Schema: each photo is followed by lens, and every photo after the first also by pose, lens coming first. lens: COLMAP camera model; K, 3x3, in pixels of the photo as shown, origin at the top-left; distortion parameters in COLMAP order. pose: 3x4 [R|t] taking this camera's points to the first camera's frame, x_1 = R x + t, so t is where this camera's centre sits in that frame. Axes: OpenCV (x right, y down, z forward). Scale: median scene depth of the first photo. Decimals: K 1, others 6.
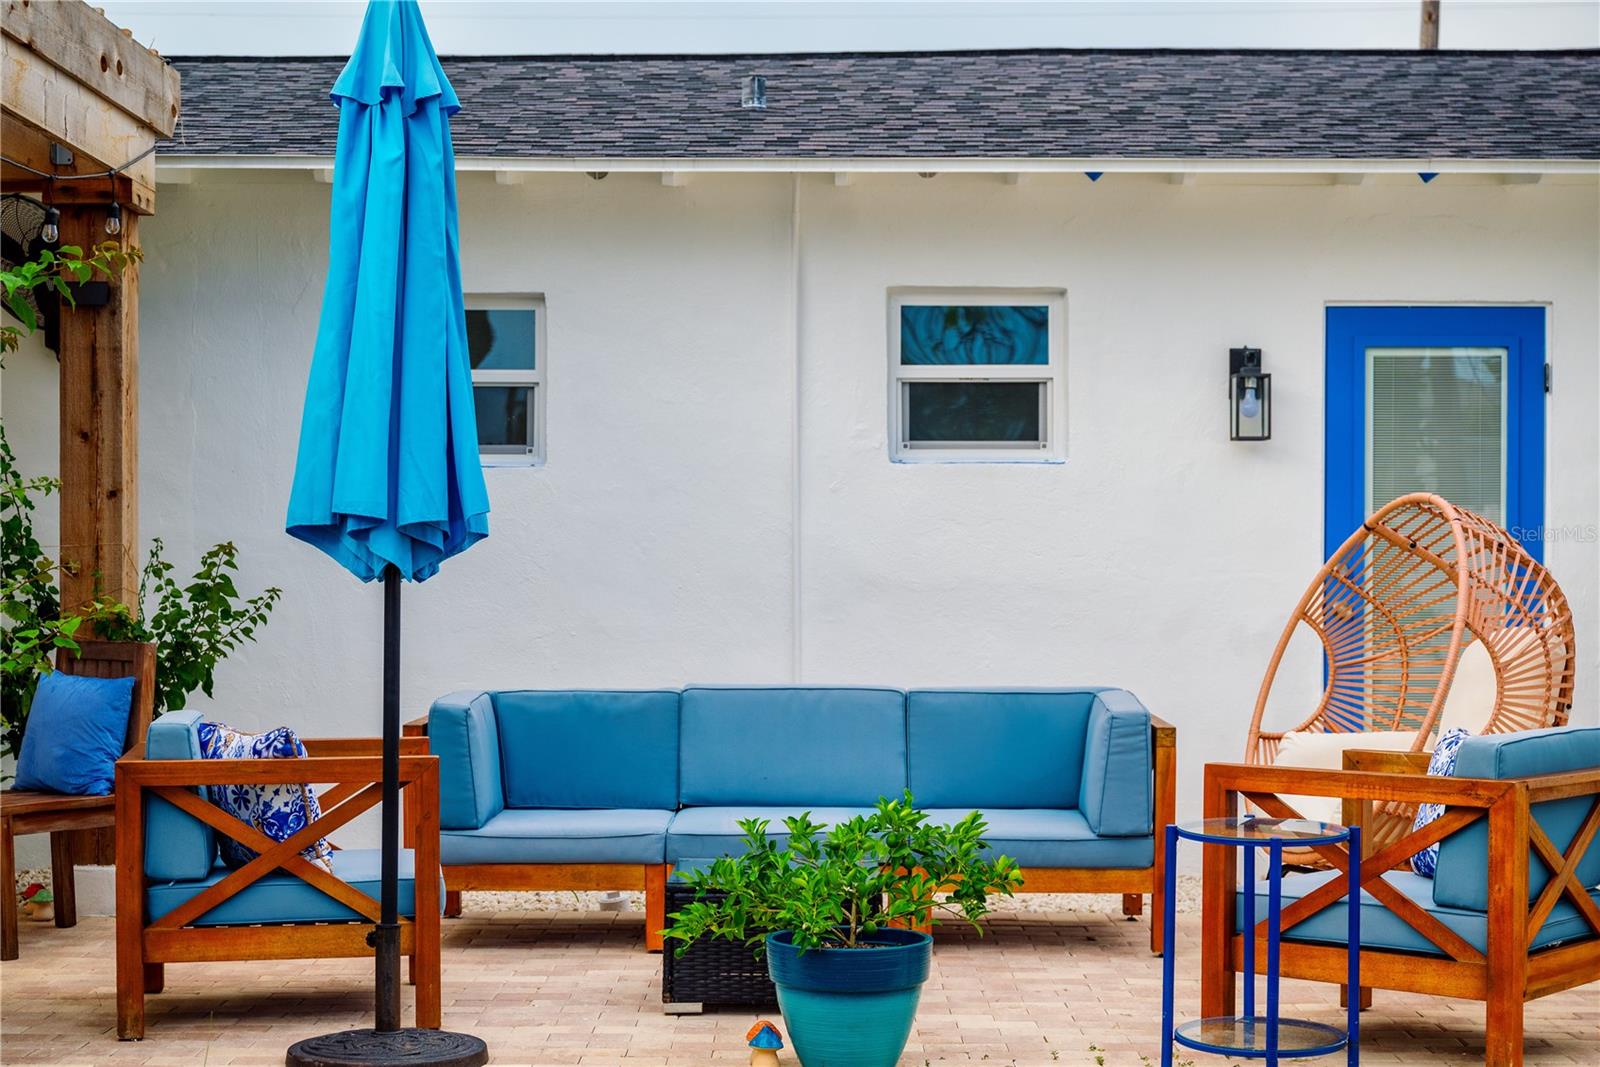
lens RADIAL K [[2430.9, 0, 800.0], [0, 2430.9, 533.5], [0, 0, 1]] dist [0.009381, -0.013284]
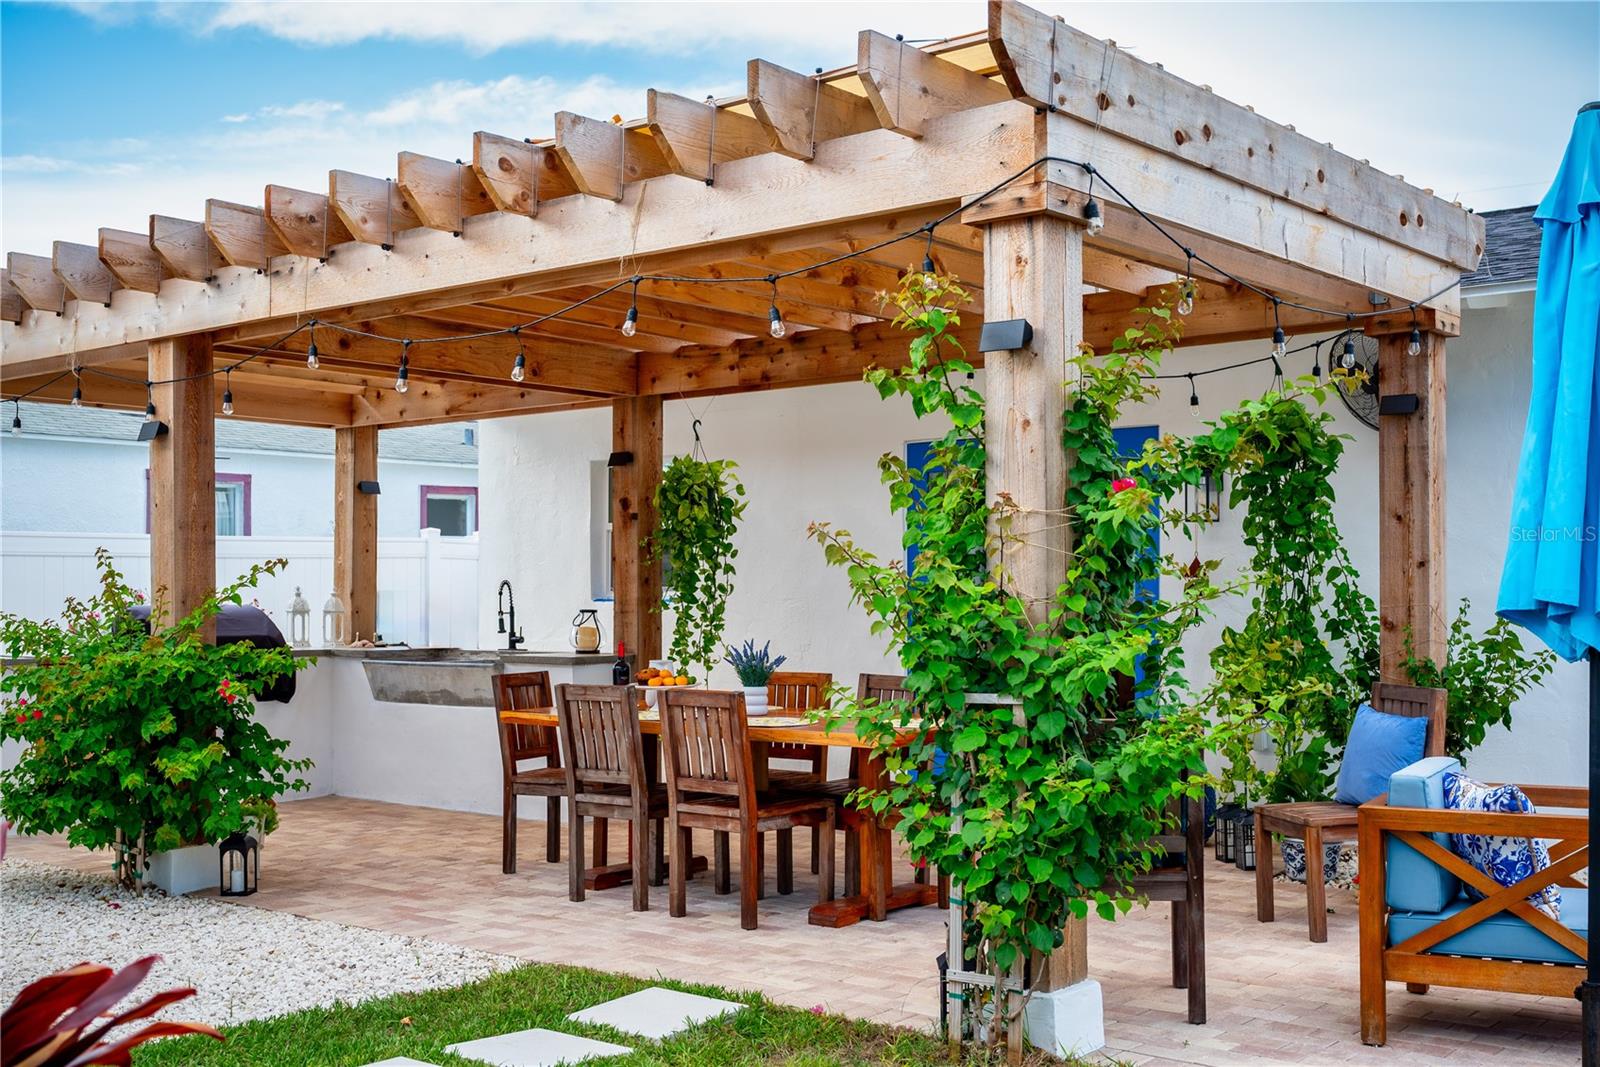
lens RADIAL K [[1736.3, 0, 799.4], [0, 1736.3, 565.4], [0, 0, 1]] dist [-0.002279, 0.020924]
pose [[0.781162, -0.013620, -0.624180, 0.024226], [0.012103, 0.999904, -0.006672, -0.014623], [0.624211, -0.002343, 0.781252, 0.117487]]
